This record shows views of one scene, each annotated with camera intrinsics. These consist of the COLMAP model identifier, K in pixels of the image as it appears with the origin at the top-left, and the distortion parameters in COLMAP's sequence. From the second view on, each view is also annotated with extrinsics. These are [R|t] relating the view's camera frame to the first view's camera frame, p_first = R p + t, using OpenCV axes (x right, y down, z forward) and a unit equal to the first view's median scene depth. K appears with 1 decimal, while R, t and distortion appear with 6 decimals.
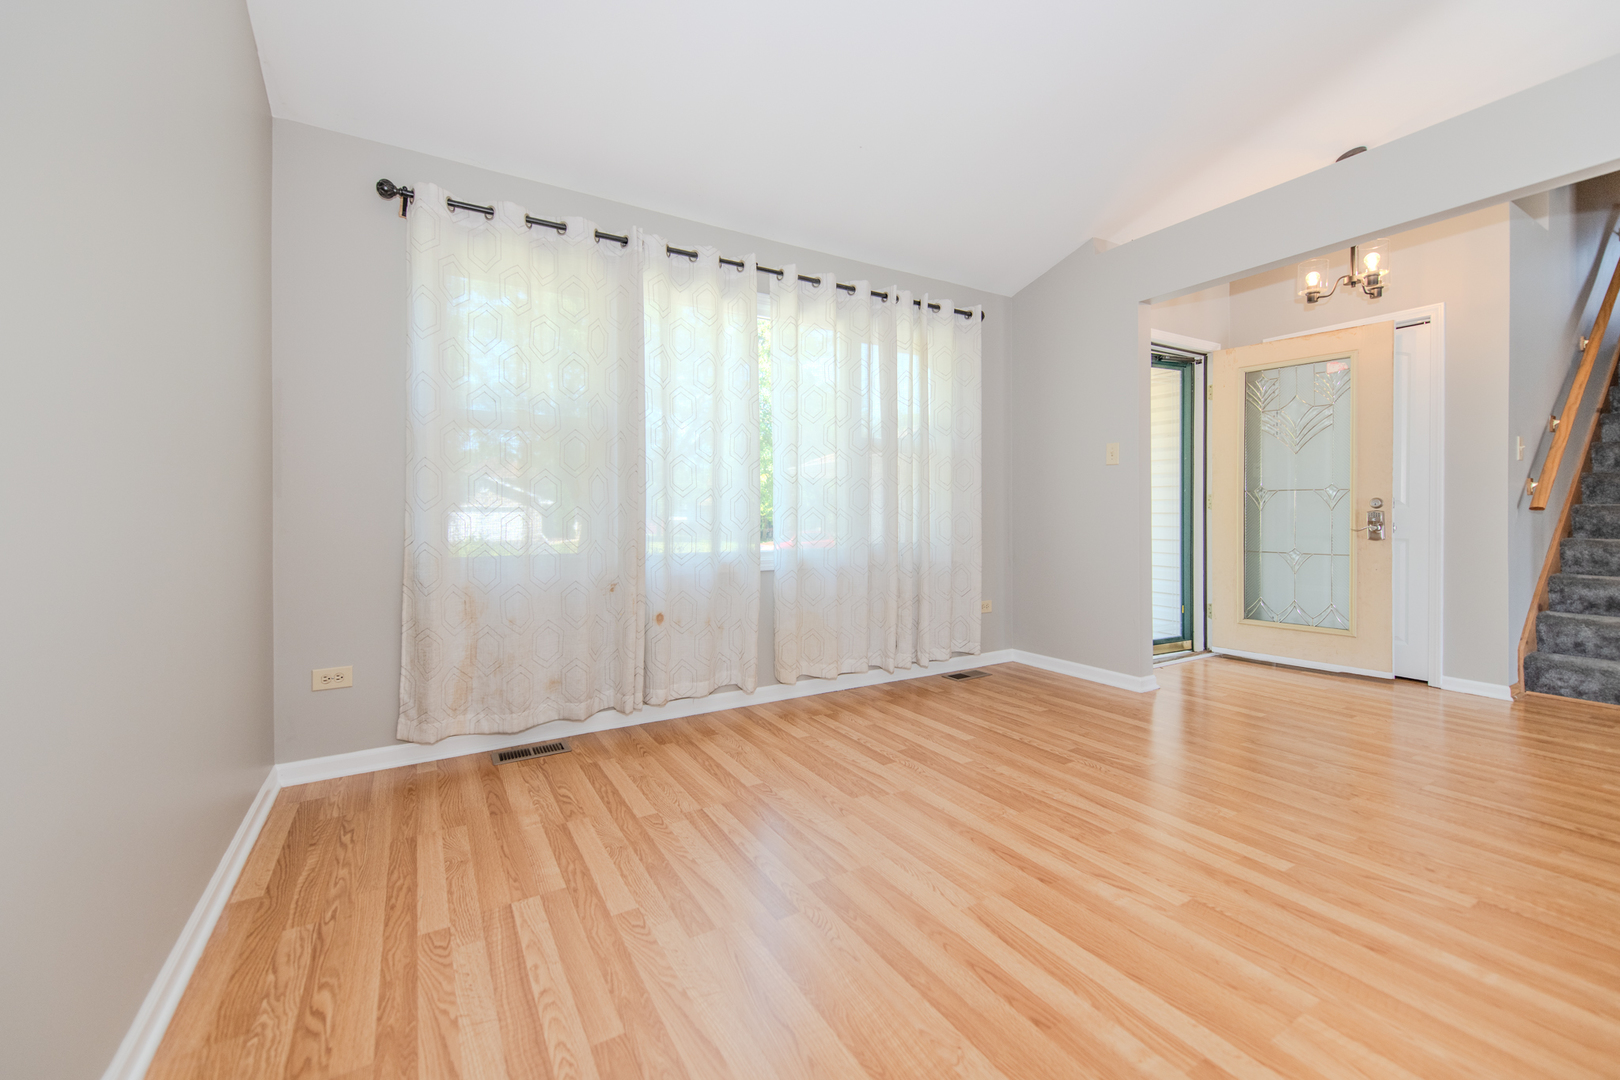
lens RADIAL K [[658.3, 0, 816.5], [0, 658.3, 531.1], [0, 0, 1]] dist [0.002122, -0.000137]
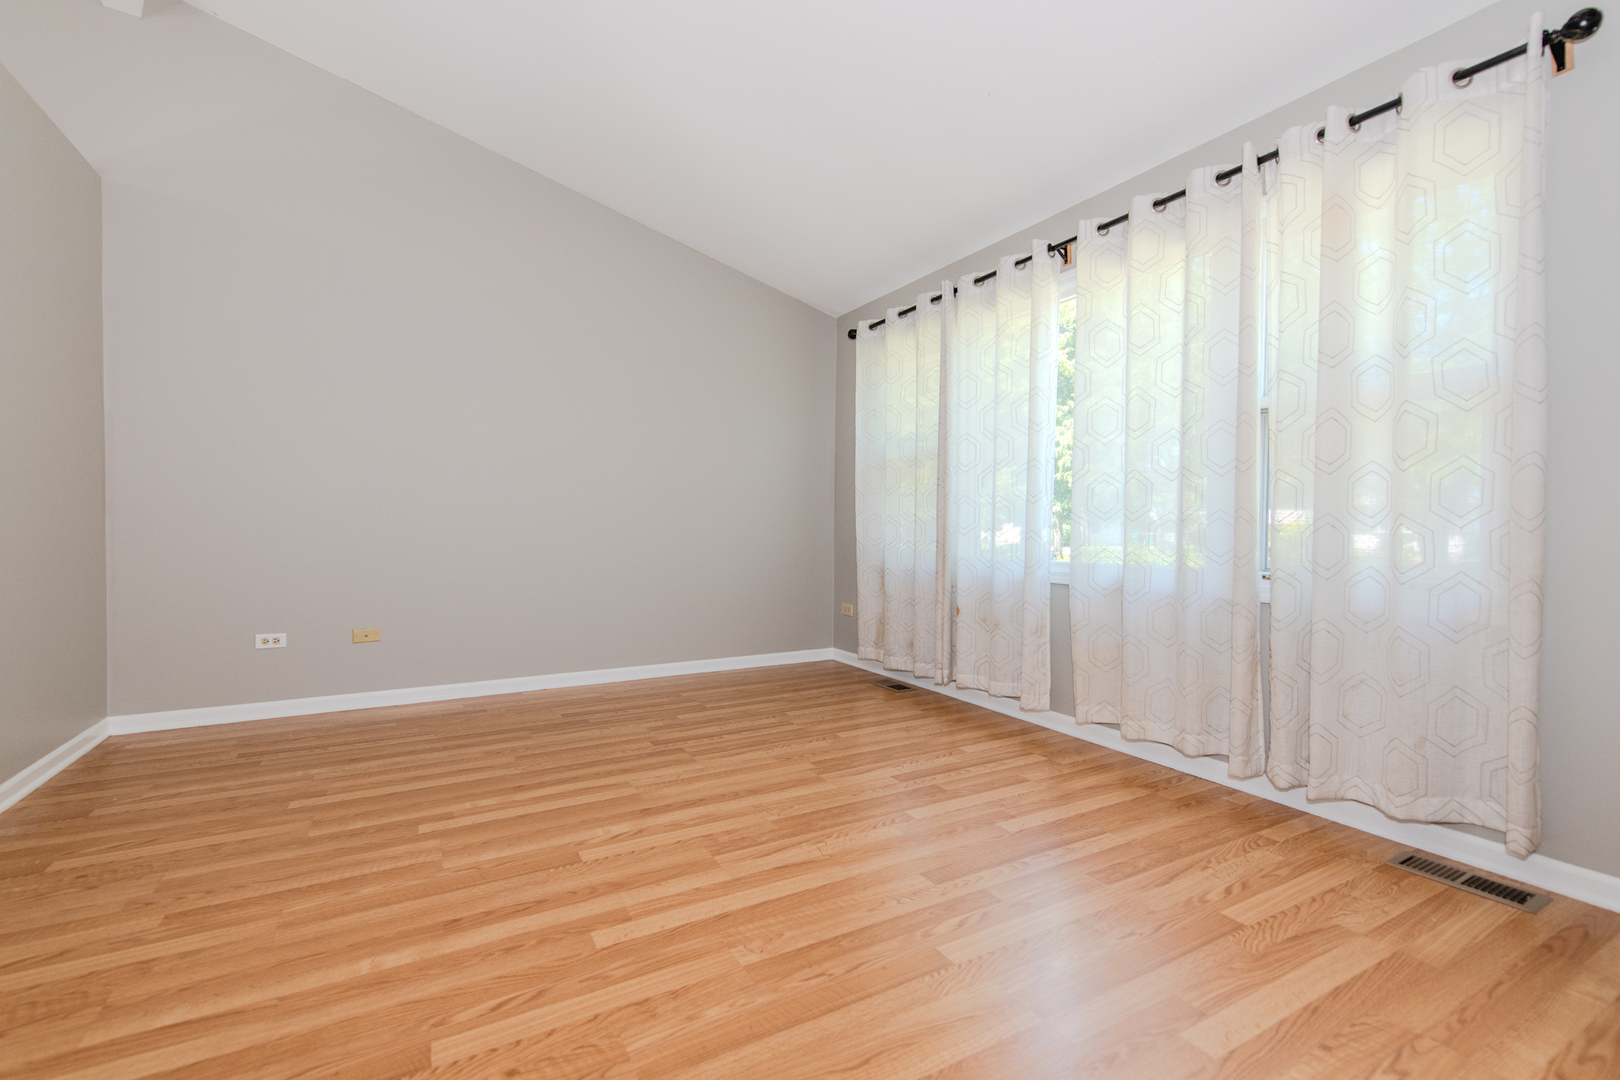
lens RADIAL K [[658.3, 0, 816.5], [0, 658.3, 531.1], [0, 0, 1]] dist [0.002122, -0.000137]
pose [[0.015586, 0.013695, -0.999785, 1.103316], [-0.034678, 0.999312, 0.013148, -0.014303], [0.999277, 0.034465, 0.016050, 0.895705]]
